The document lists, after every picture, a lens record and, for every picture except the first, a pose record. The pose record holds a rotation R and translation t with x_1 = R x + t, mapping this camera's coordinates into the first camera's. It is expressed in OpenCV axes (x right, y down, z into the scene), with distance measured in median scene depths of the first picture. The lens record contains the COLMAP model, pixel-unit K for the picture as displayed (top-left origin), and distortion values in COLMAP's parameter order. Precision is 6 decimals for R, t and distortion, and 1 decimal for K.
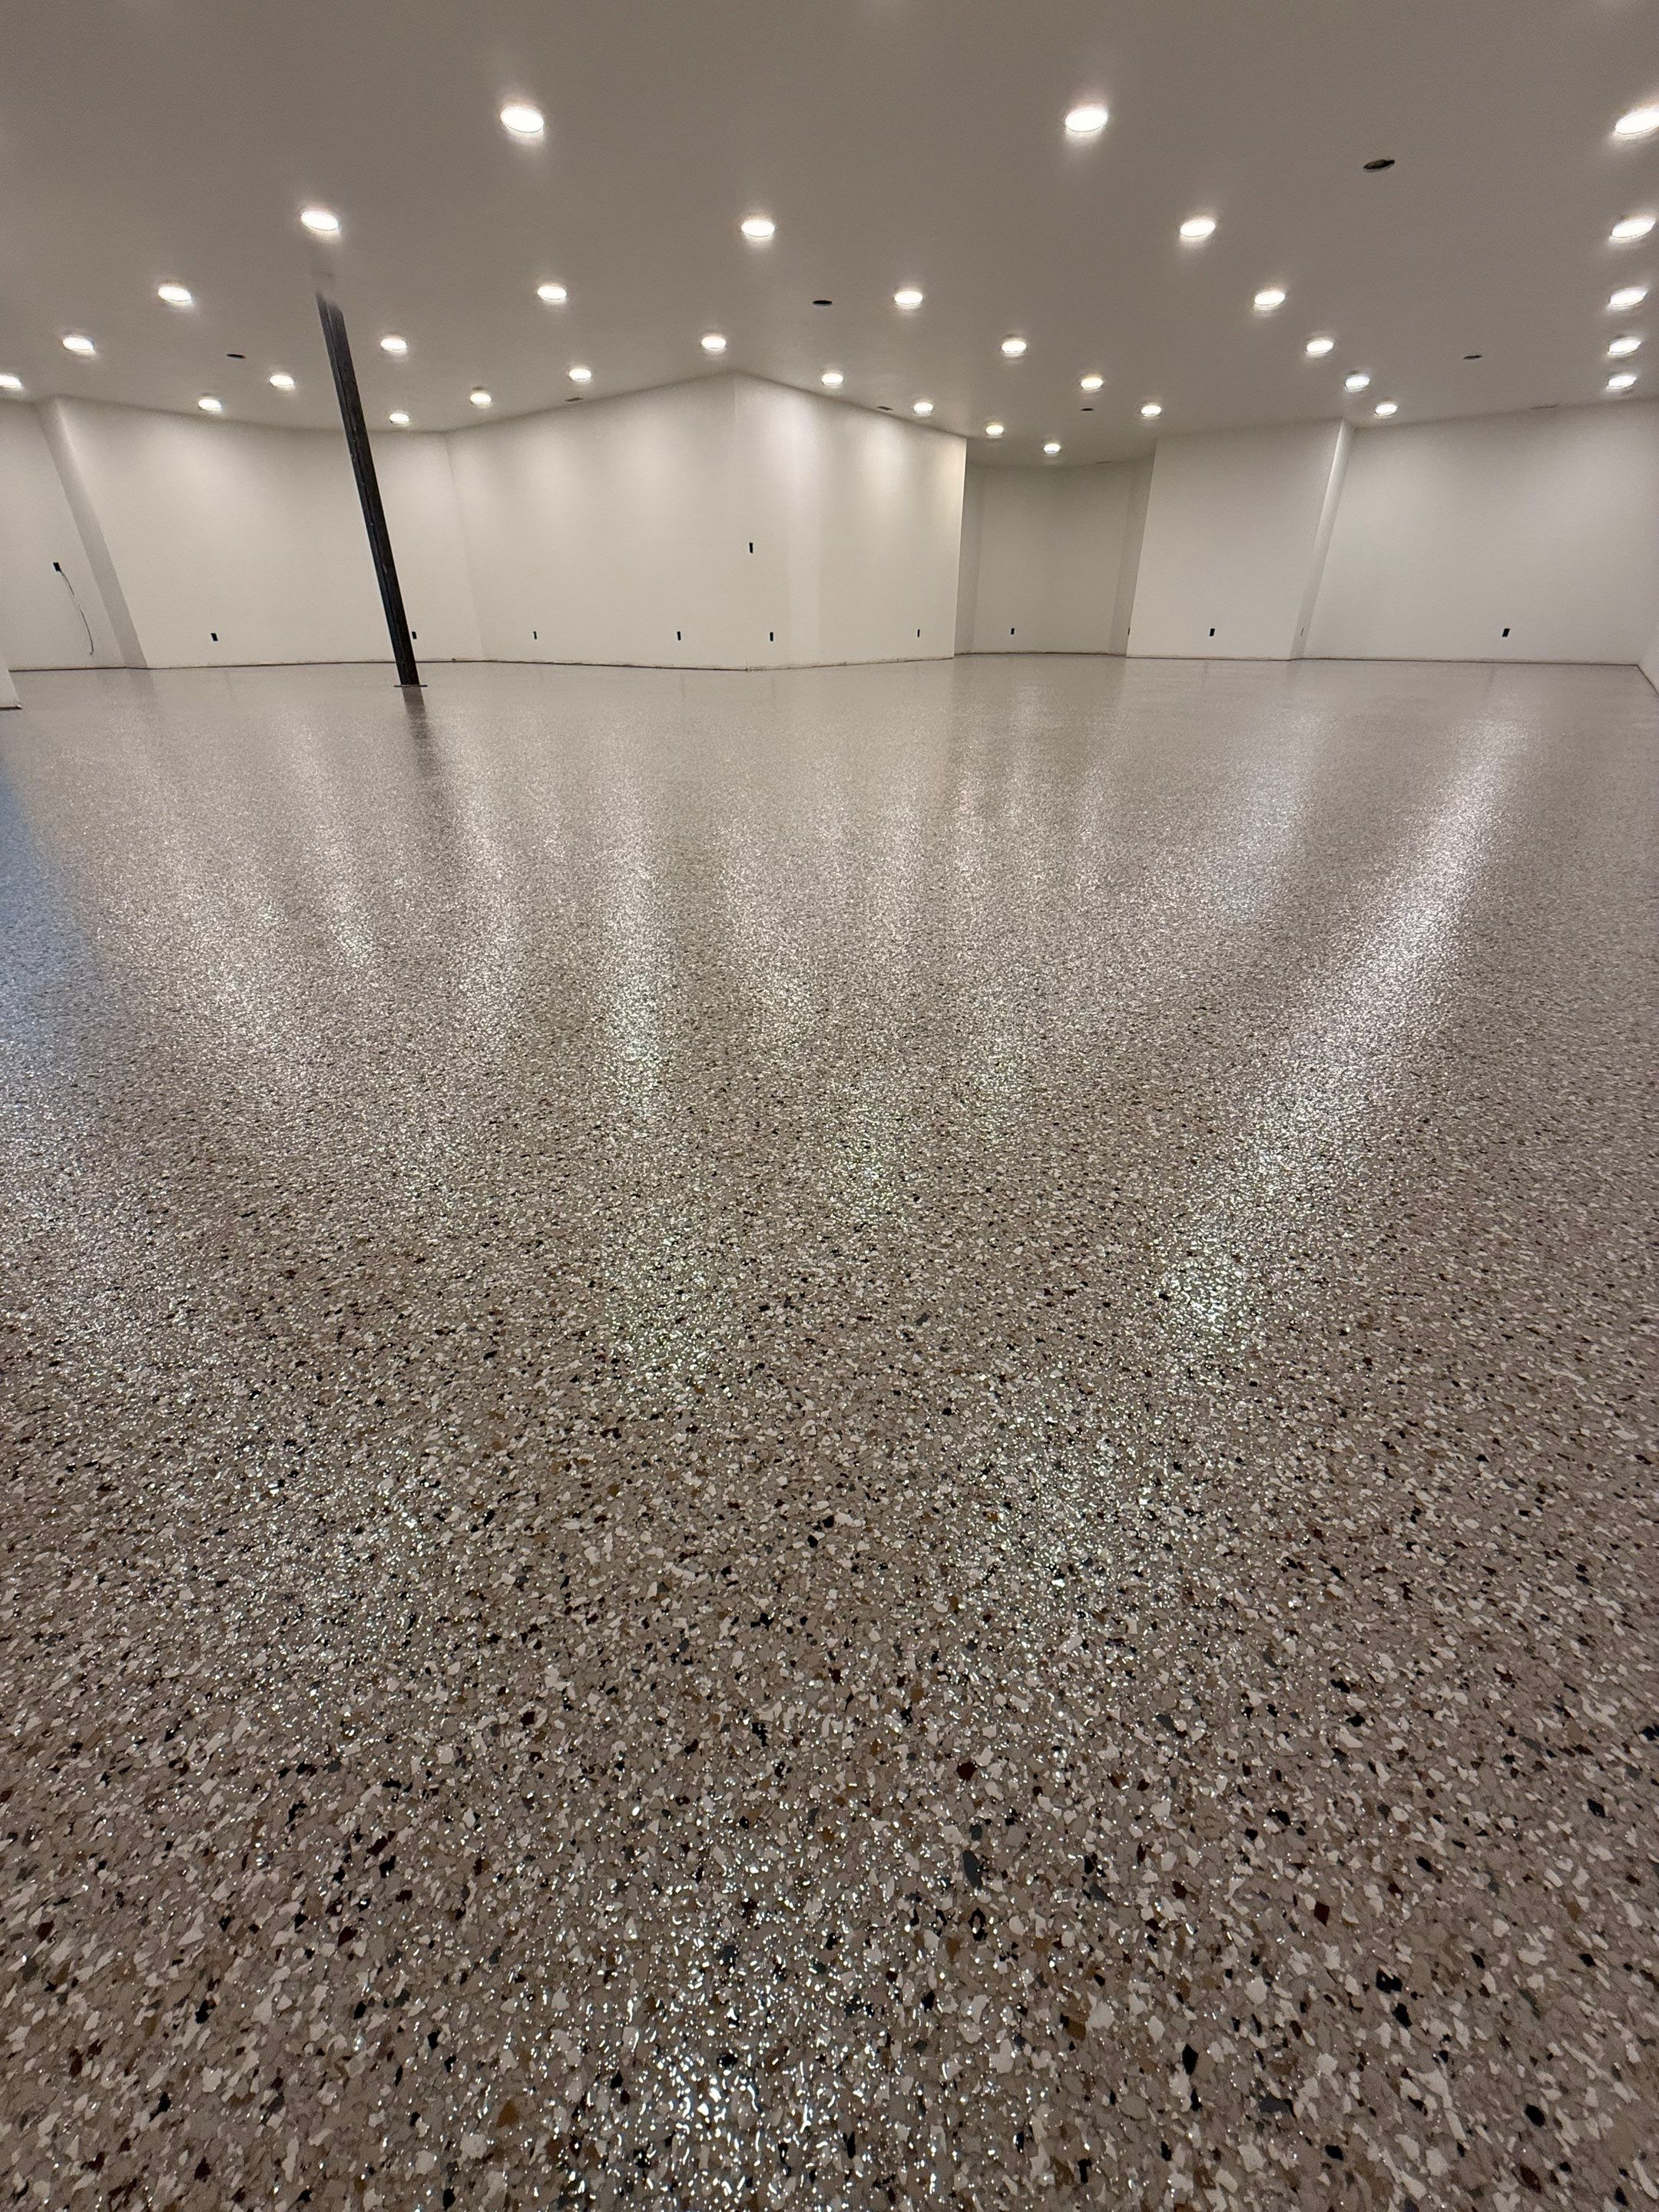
lens RADIAL K [[880.0, 0, 829.5], [0, 880.0, 1106.0], [0, 0, 1]] dist [0.000180, -0.000134]
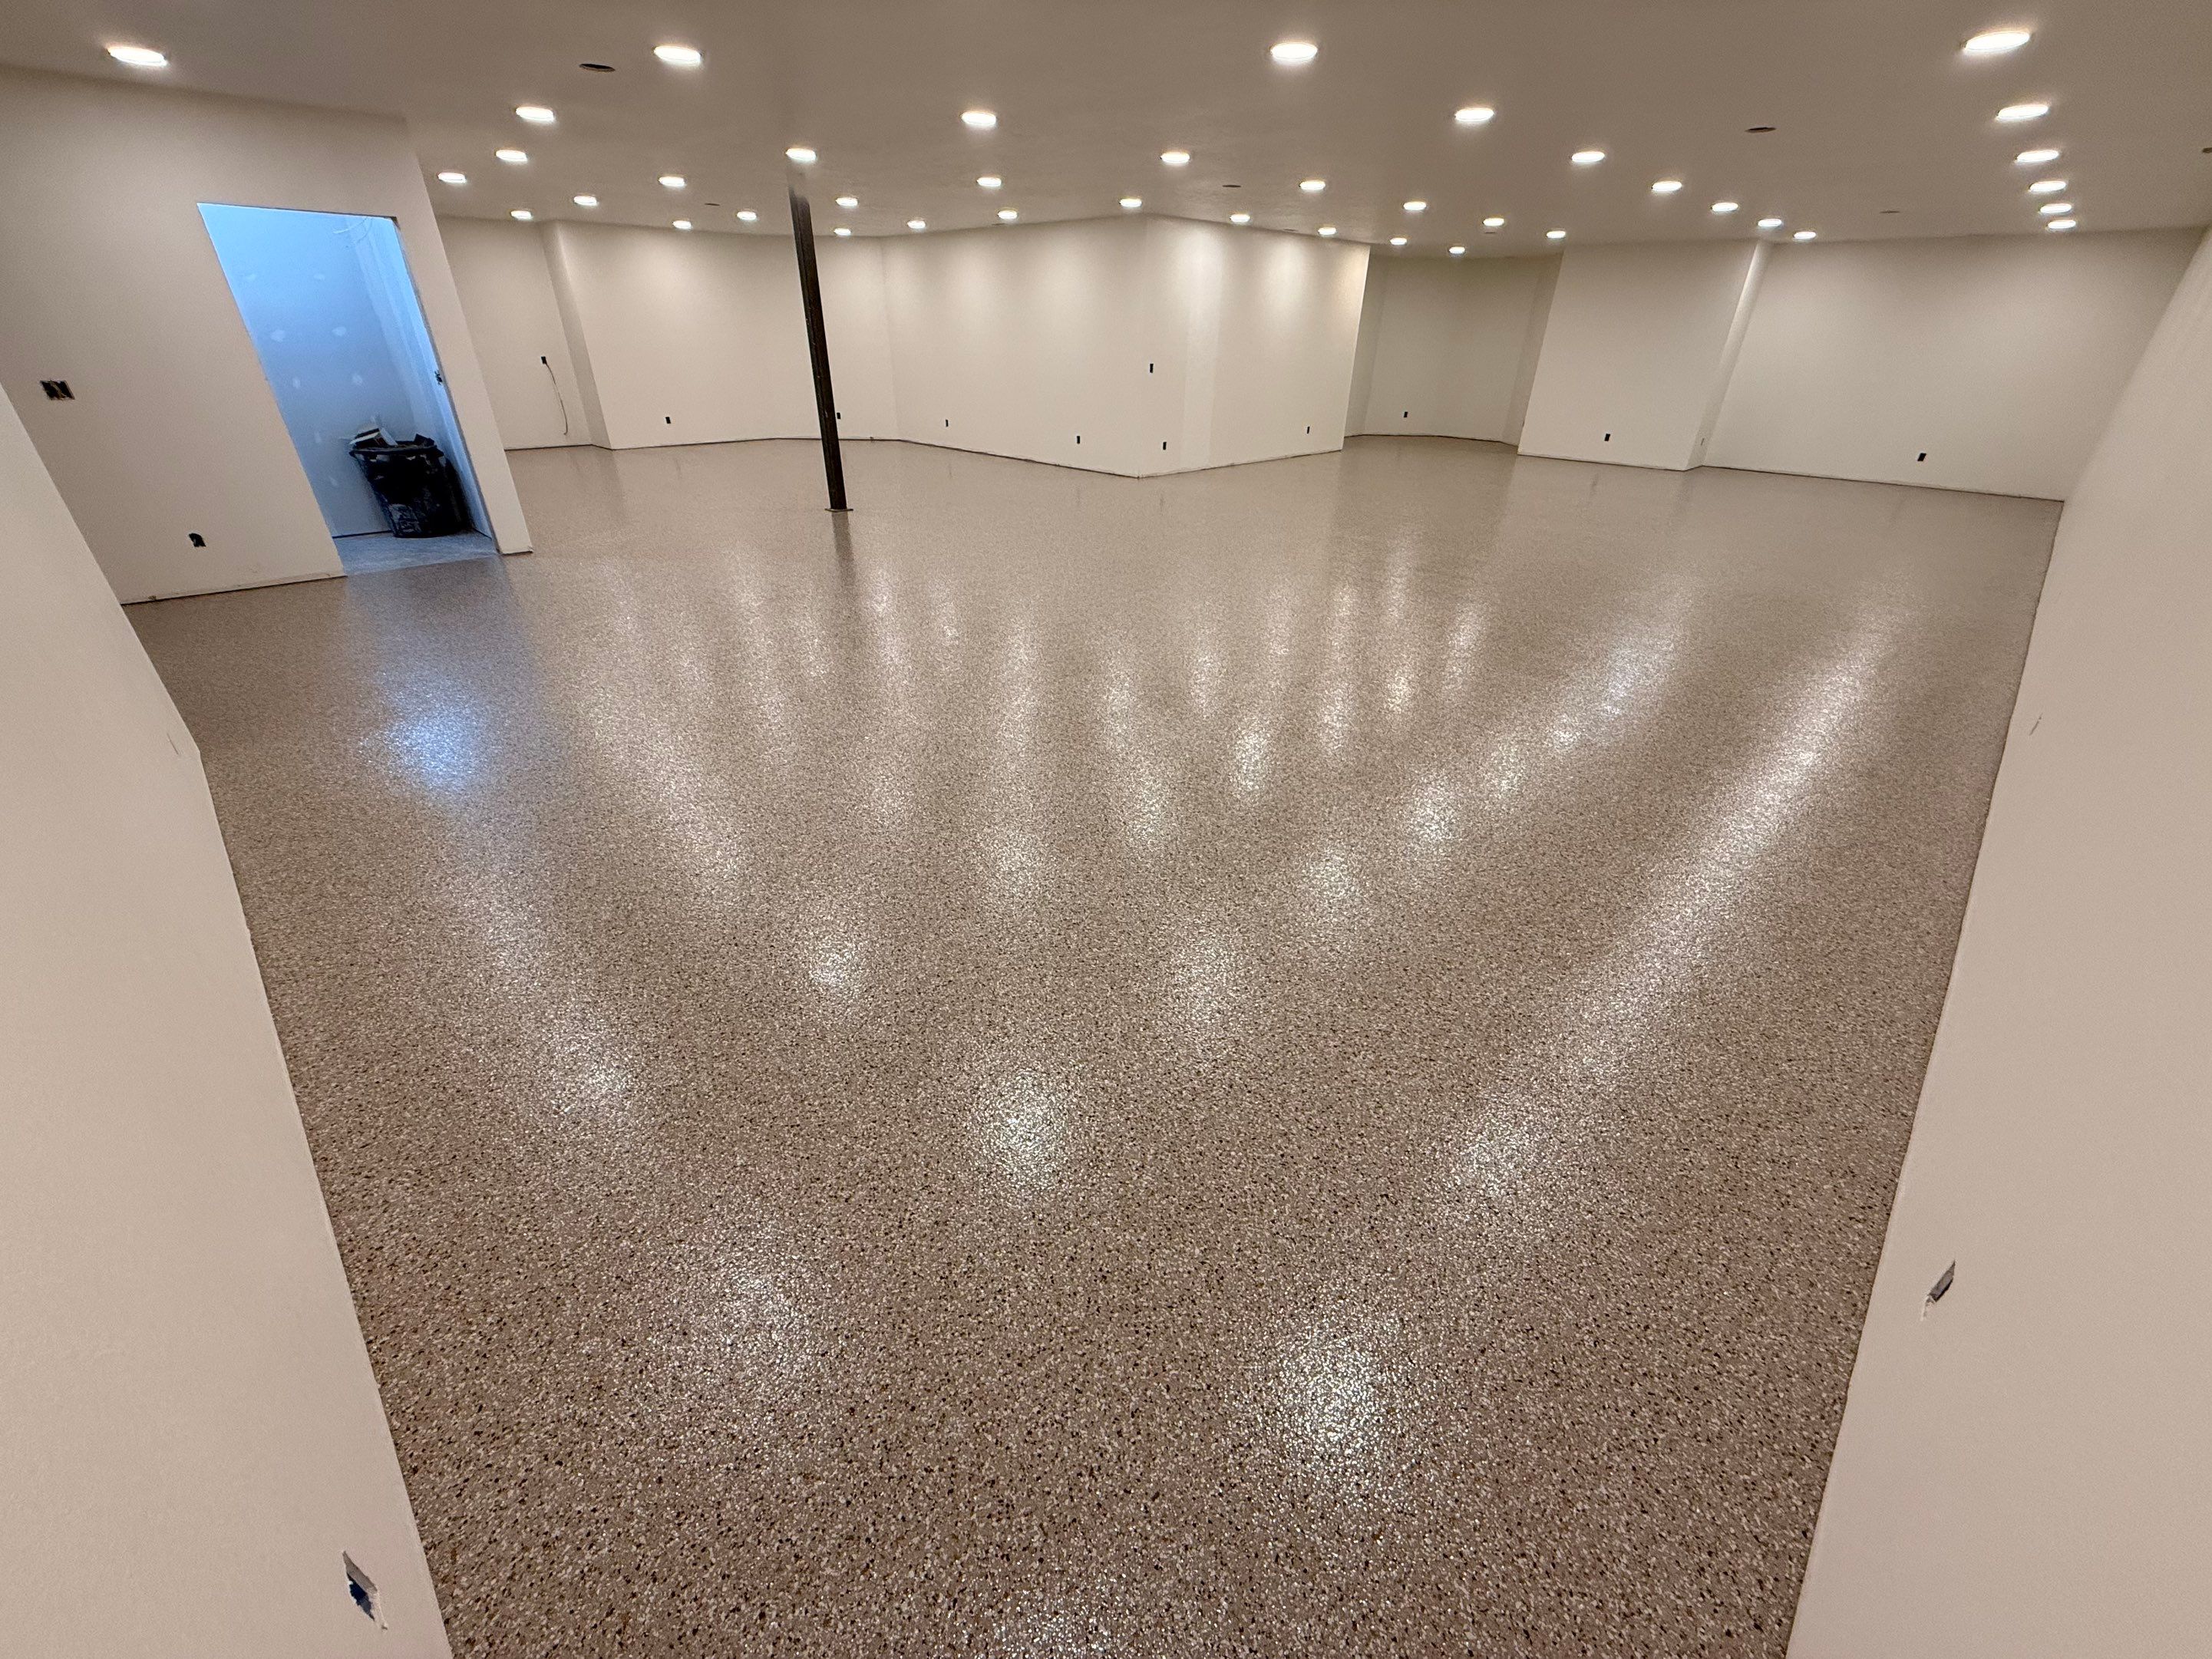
lens RADIAL K [[879.9, 0, 1103.8], [0, 879.9, 825.5], [0, 0, 1]] dist [0.000180, -0.000134]
pose [[0.991773, 0.079401, -0.100410, 0.004649], [-0.078628, 0.996836, 0.011631, -0.090754], [0.101016, -0.003640, 0.994878, -0.071133]]
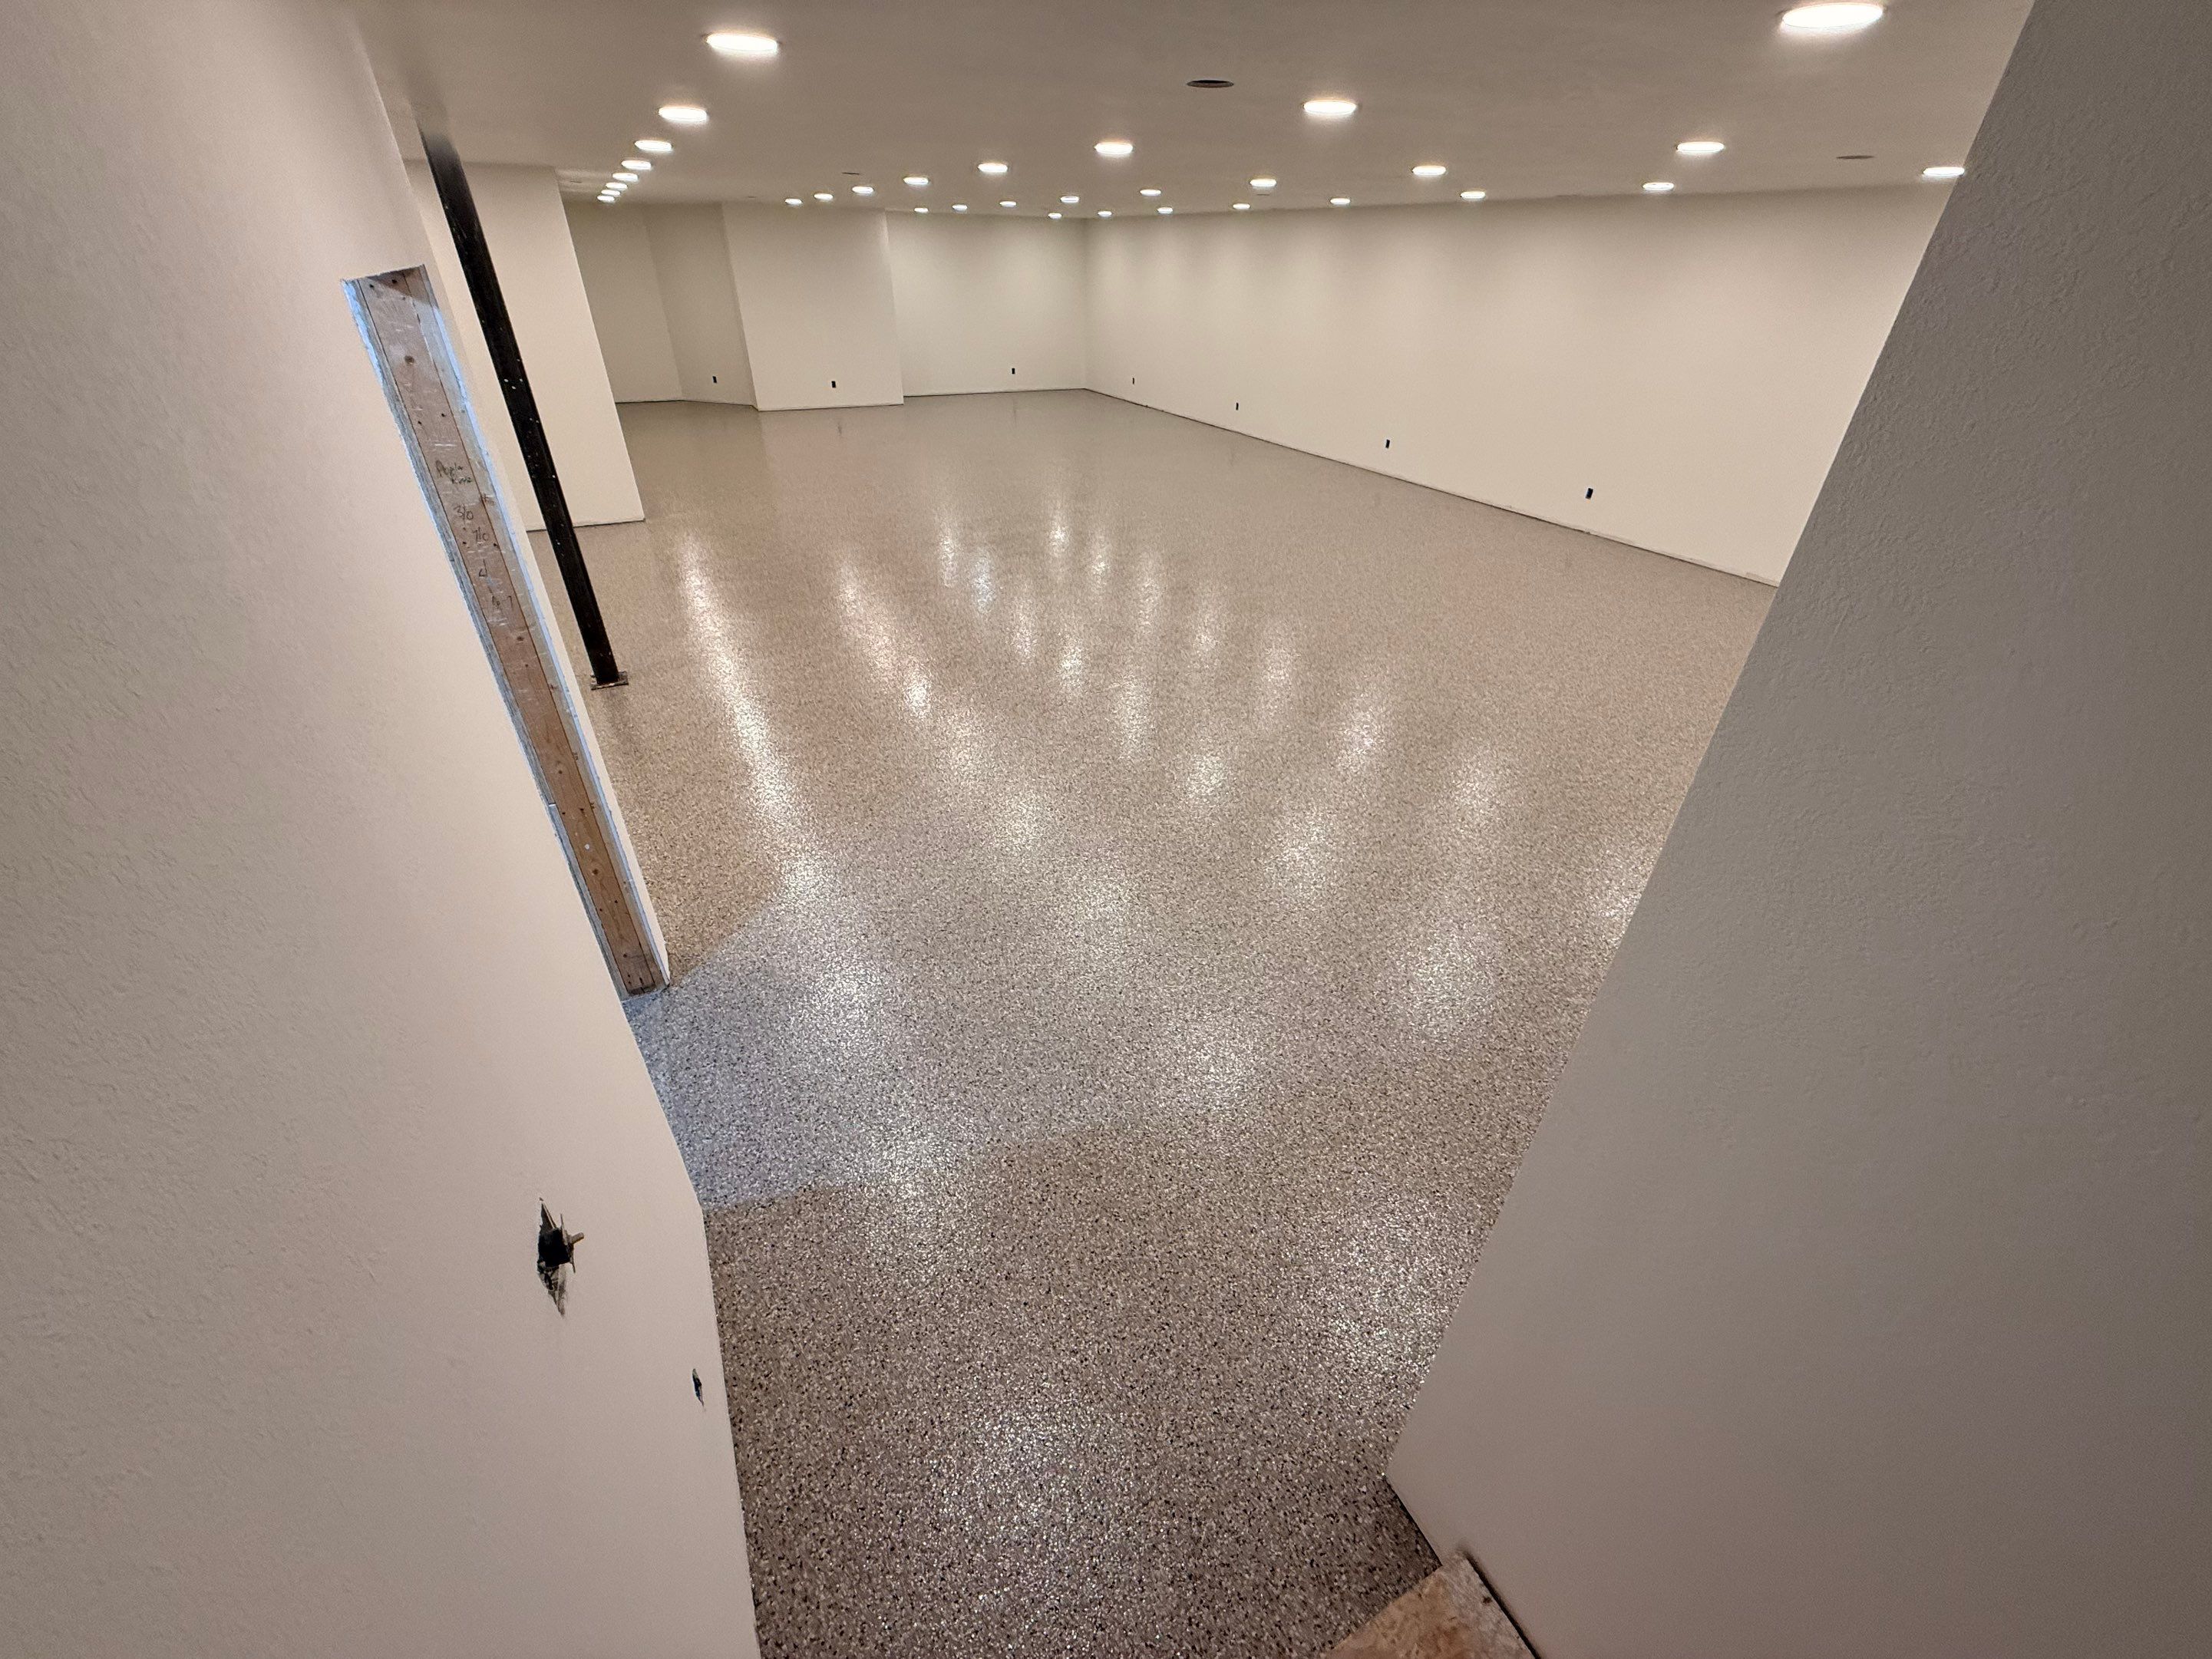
lens RADIAL K [[879.9, 0, 1103.8], [0, 879.9, 825.5], [0, 0, 1]] dist [0.000180, -0.000134]
pose [[0.471516, -0.473908, 0.743696, -0.695861], [0.407237, 0.865037, 0.293035, -0.350510], [-0.782196, 0.164690, 0.600871, 0.243729]]
